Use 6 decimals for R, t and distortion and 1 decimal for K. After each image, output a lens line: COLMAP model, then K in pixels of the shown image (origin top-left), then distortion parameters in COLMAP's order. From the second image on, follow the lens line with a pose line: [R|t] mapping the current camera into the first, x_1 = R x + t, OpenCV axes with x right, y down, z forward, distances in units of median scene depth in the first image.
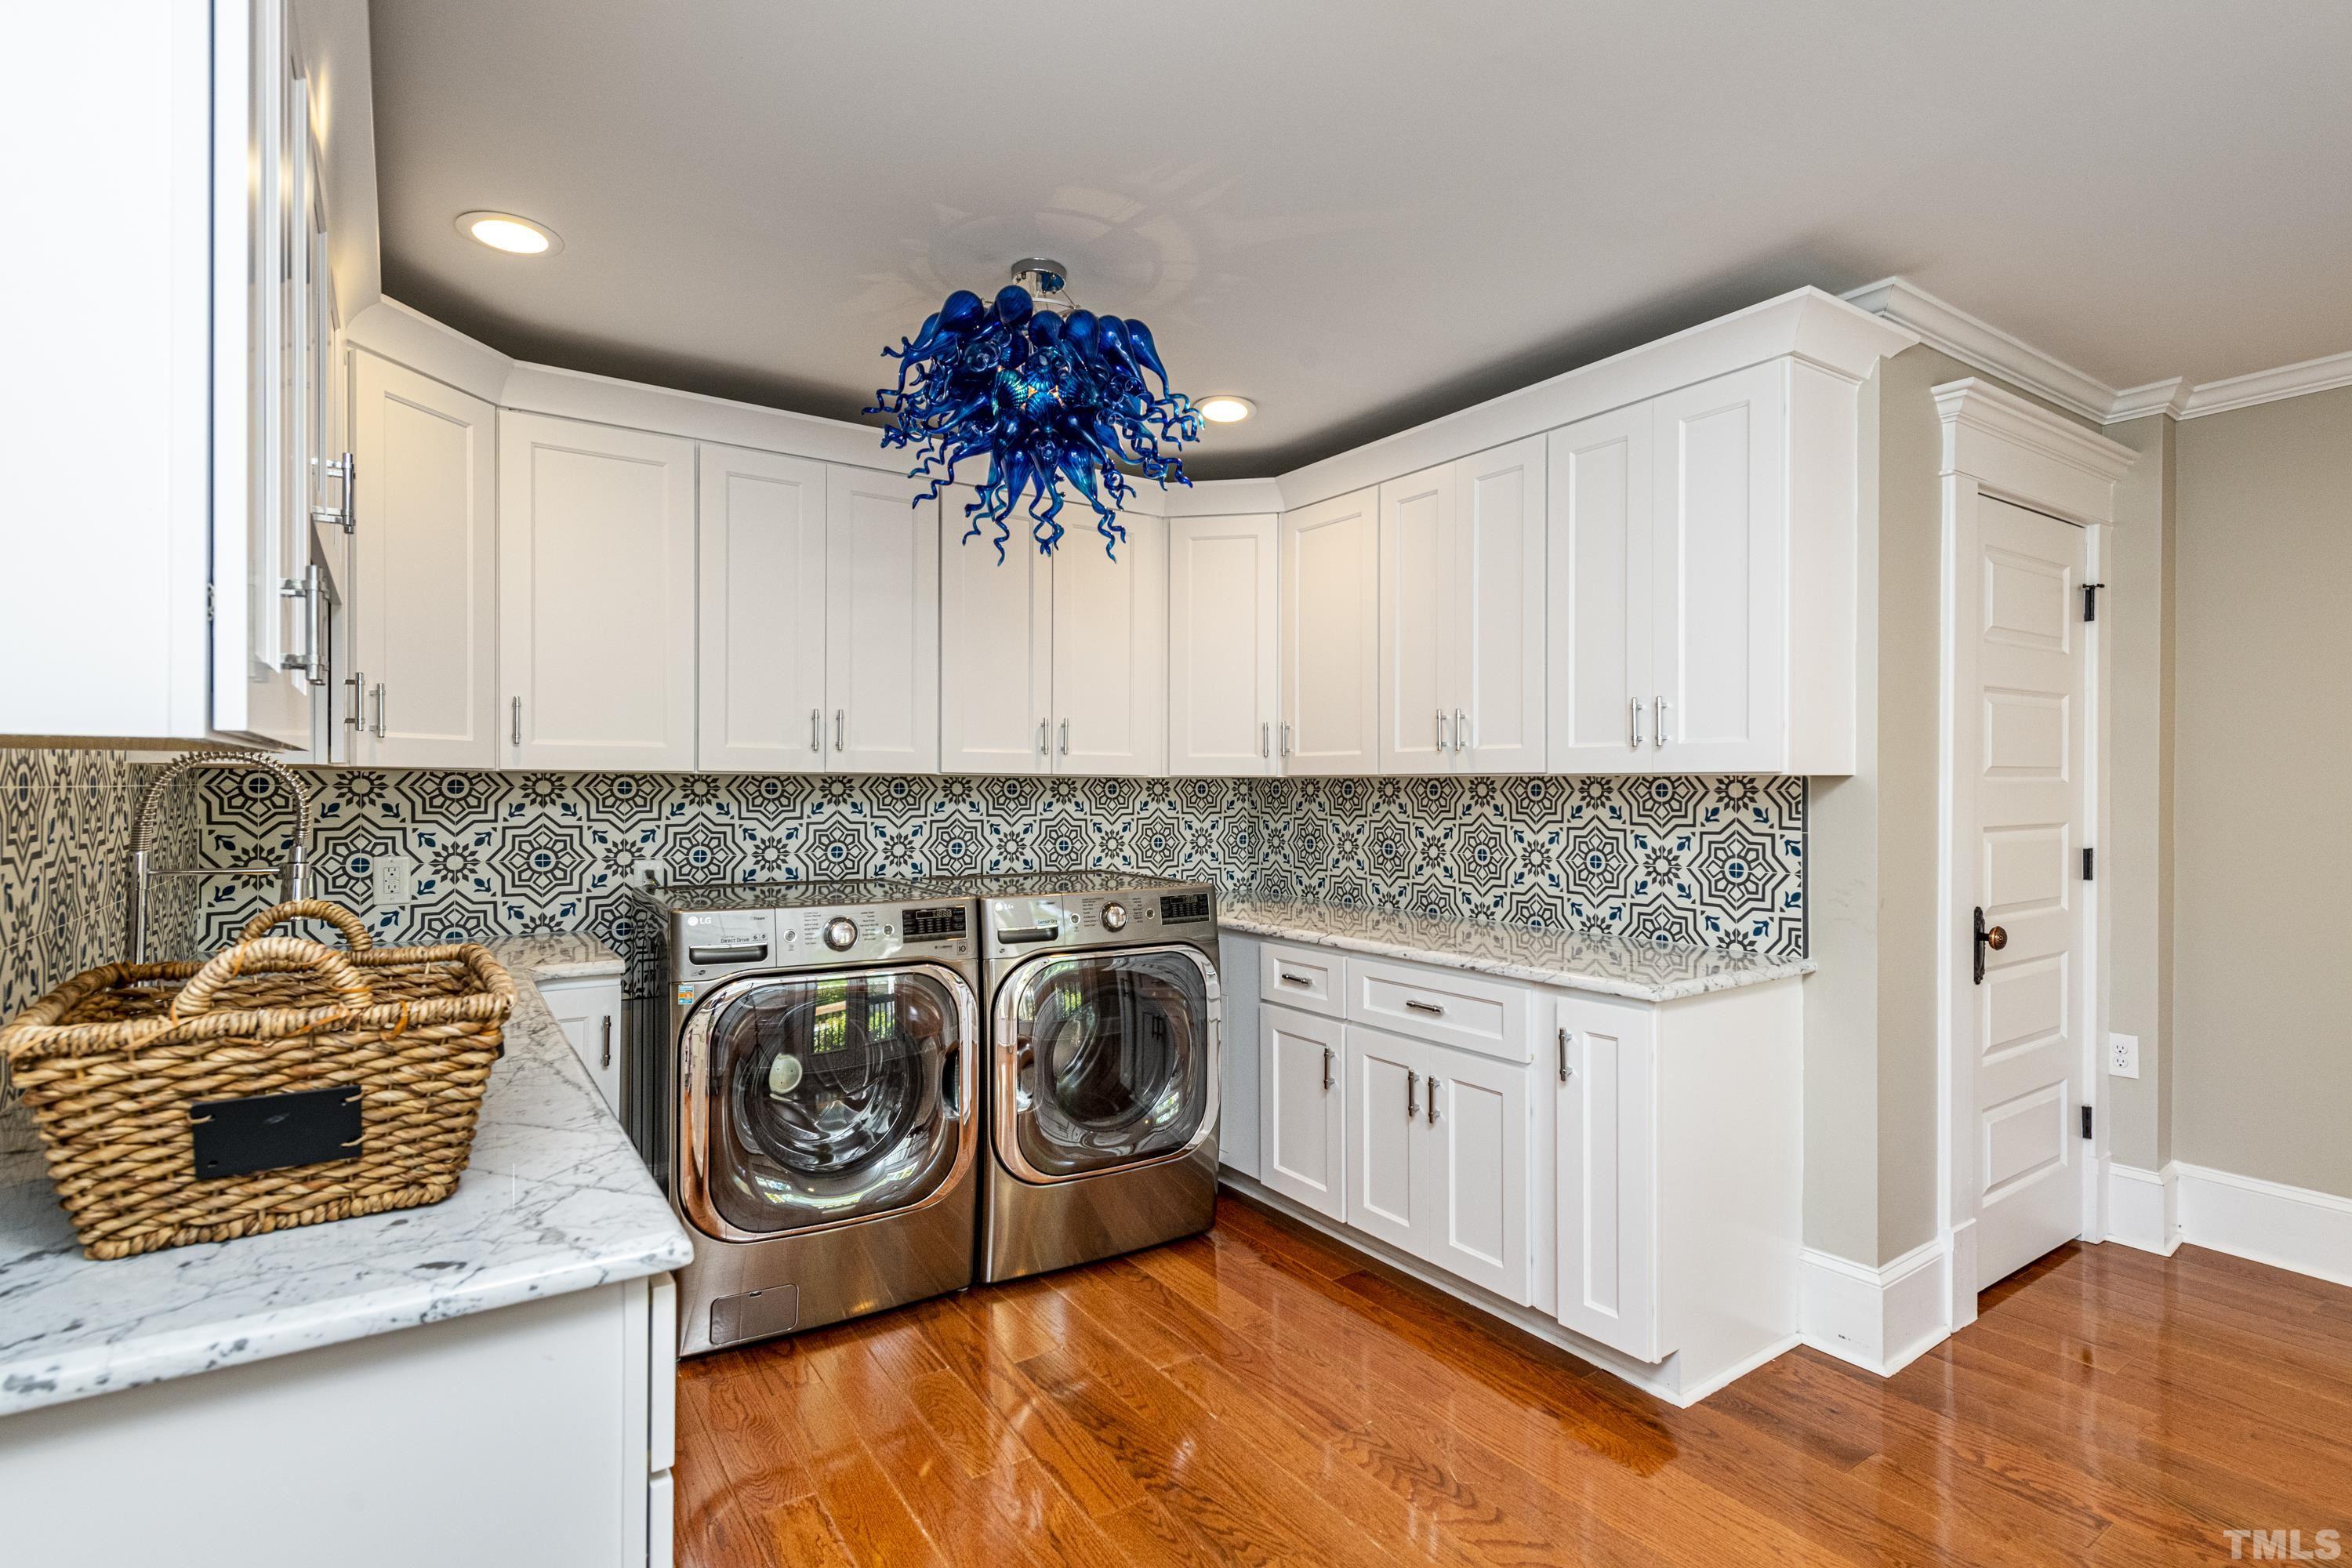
lens RADIAL K [[1091.3, 0, 1176.0], [0, 1091.3, 784.0], [0, 0, 1]] dist [0.008118, -0.000324]
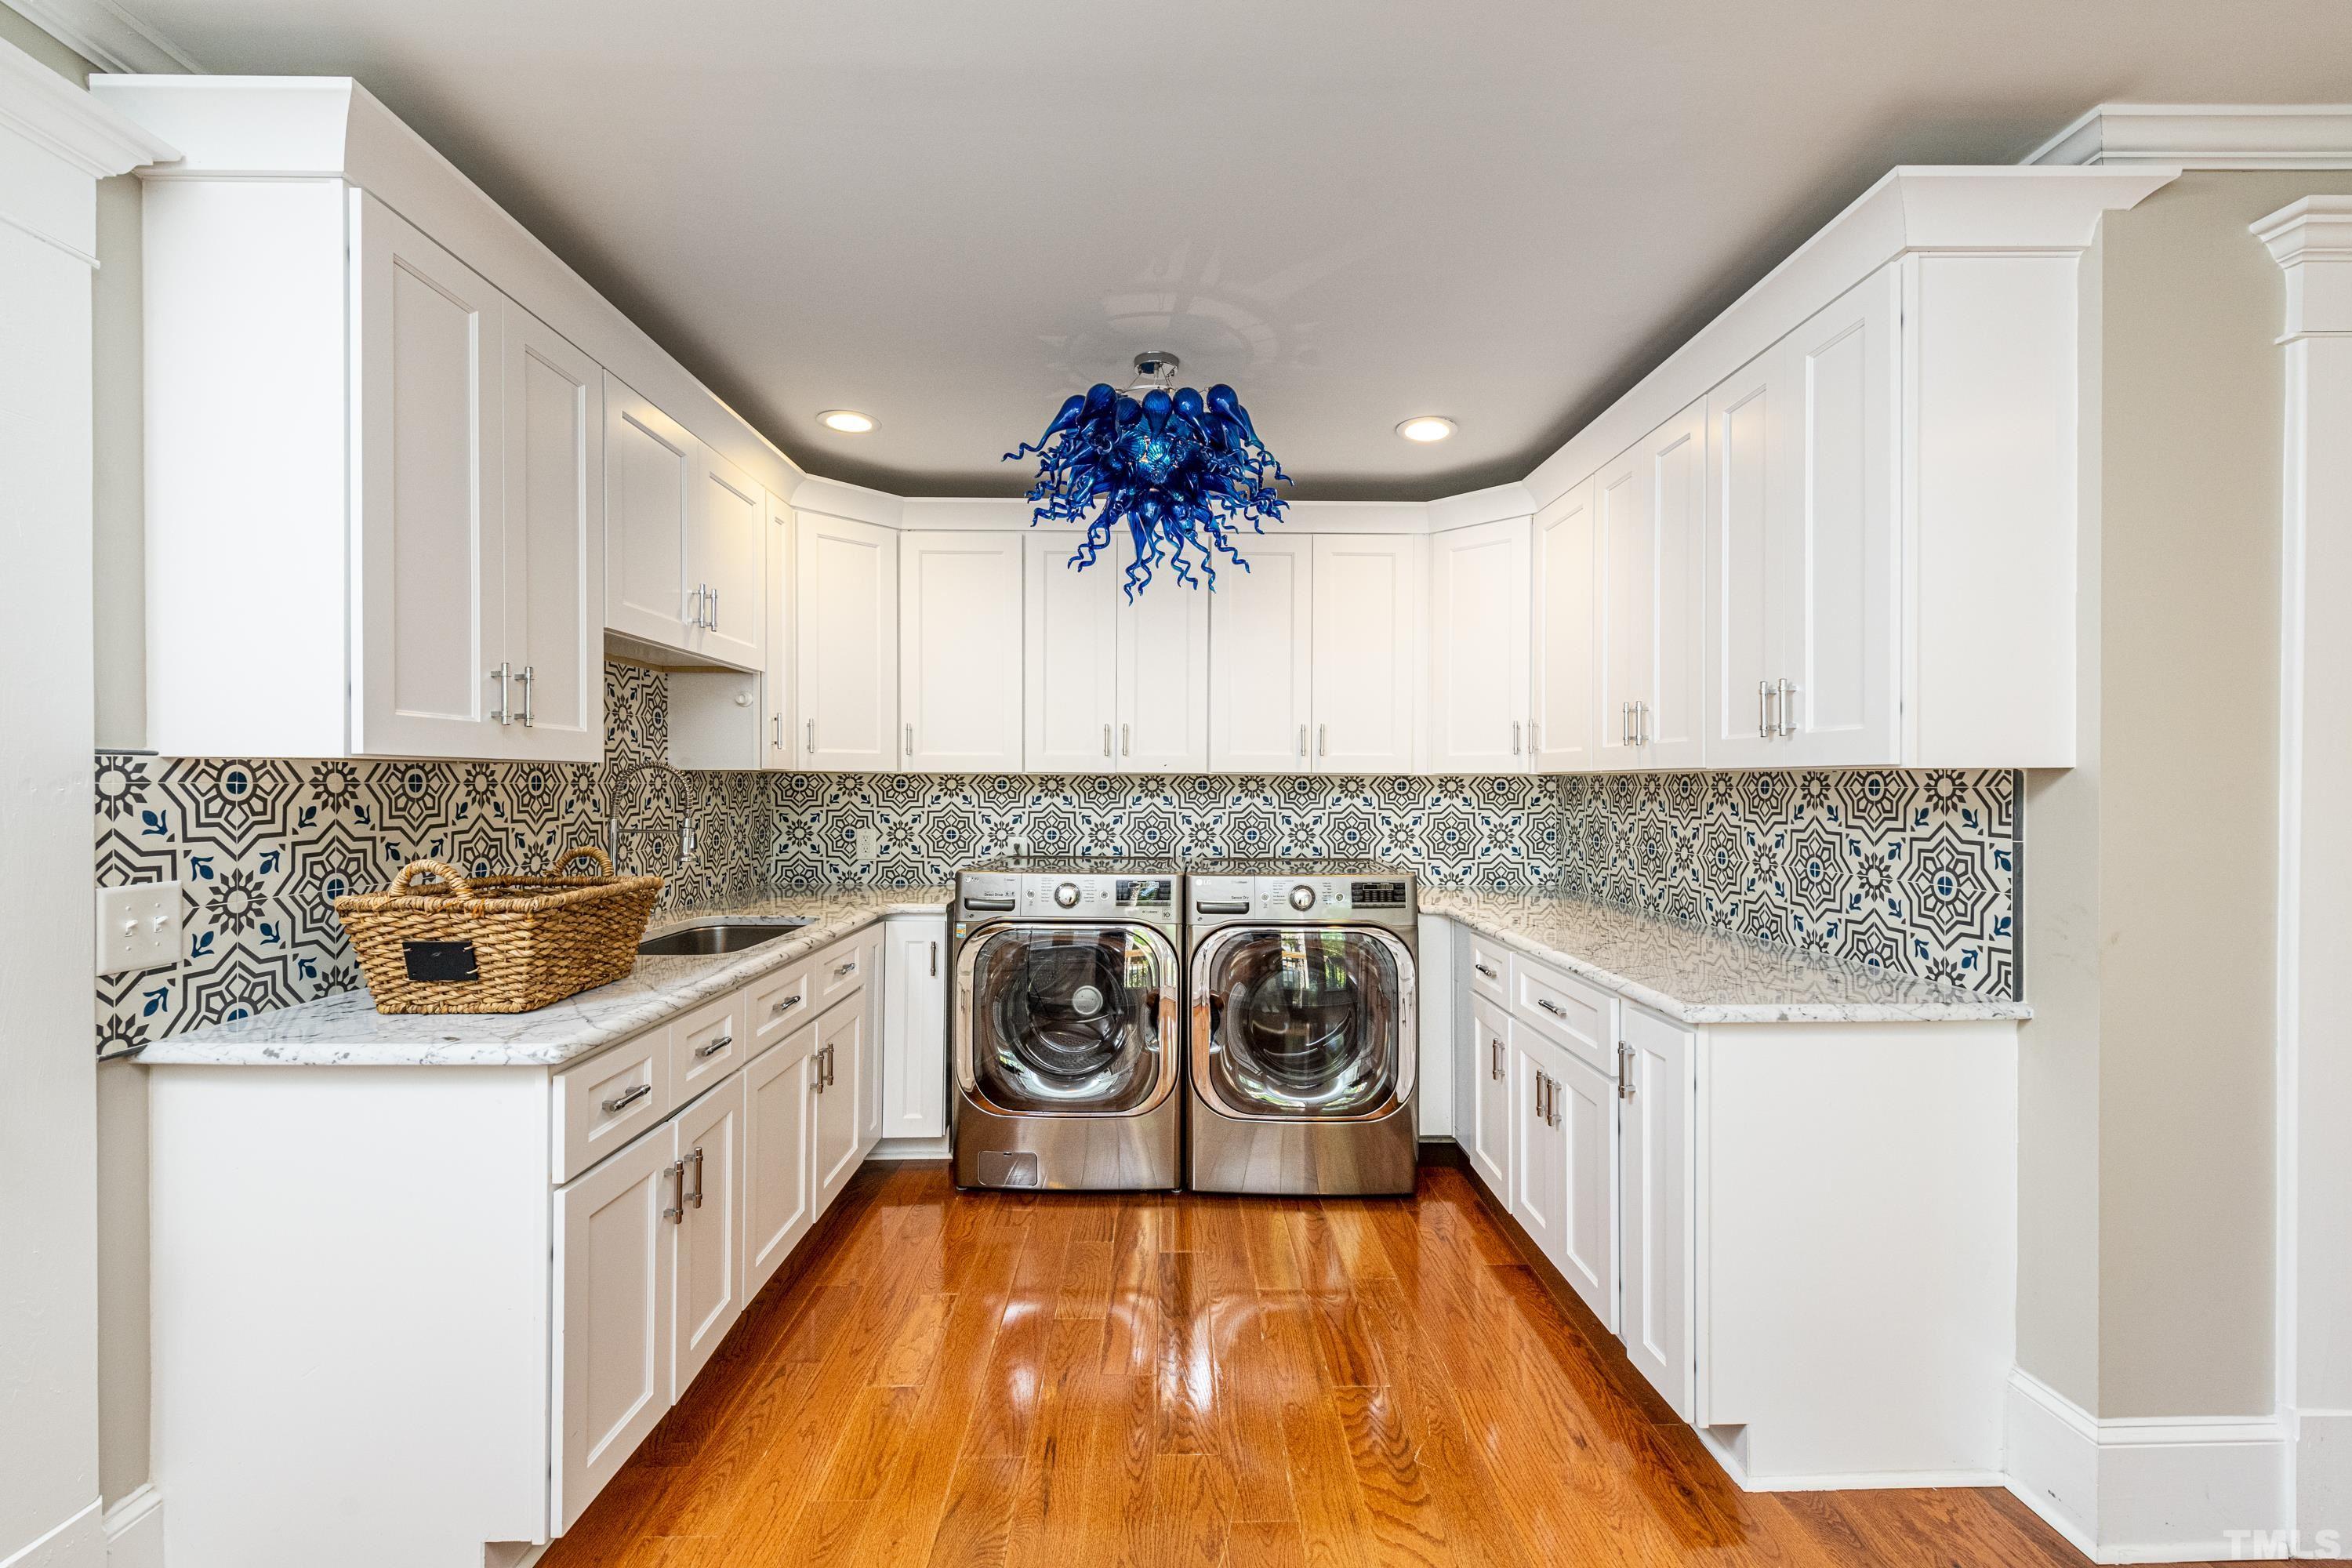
lens RADIAL K [[961.2, 0, 1176.0], [0, 961.2, 784.0], [0, 0, 1]] dist [0.011784, -0.003559]
pose [[0.847962, -0.000193, -0.530057, 0.404407], [0.000978, 0.999999, 0.001200, 0.001715], [0.530056, -0.001537, 0.847961, 0.084964]]
